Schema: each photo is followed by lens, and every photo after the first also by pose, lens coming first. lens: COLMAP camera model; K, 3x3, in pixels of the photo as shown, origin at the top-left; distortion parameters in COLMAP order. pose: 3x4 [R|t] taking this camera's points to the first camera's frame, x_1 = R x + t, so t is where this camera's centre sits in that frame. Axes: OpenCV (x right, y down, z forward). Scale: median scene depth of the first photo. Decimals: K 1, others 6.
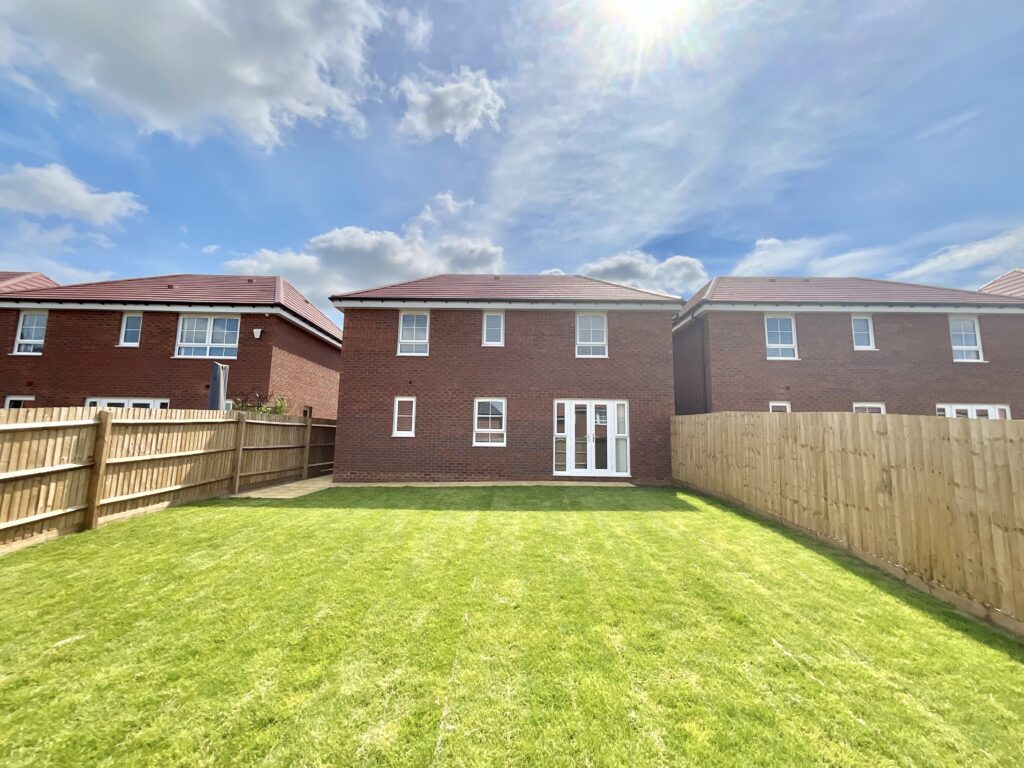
lens RADIAL K [[412.7, 0, 512.0], [0, 412.7, 384.0], [0, 0, 1]] dist [0.000450, -0.000057]
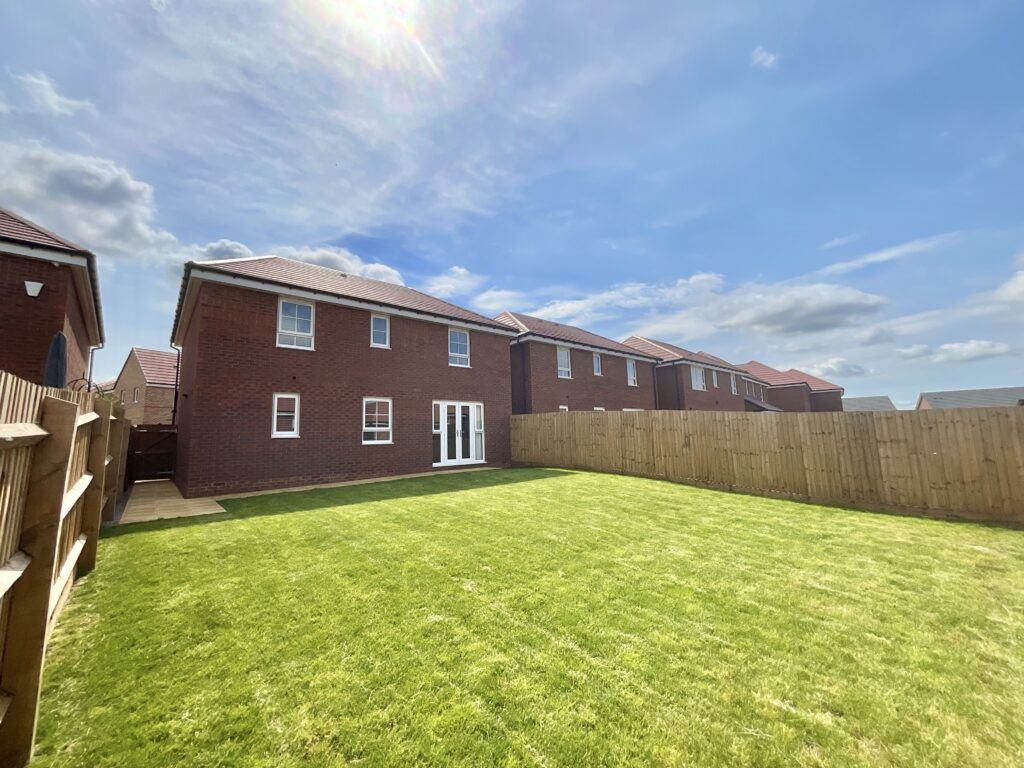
lens RADIAL K [[412.7, 0, 512.0], [0, 412.7, 384.0], [0, 0, 1]] dist [0.000450, -0.000057]
pose [[0.745534, 0.051477, 0.664477, -0.496170], [-0.056067, 0.998323, -0.014433, -0.004566], [-0.664105, -0.026495, 0.747169, -0.002080]]
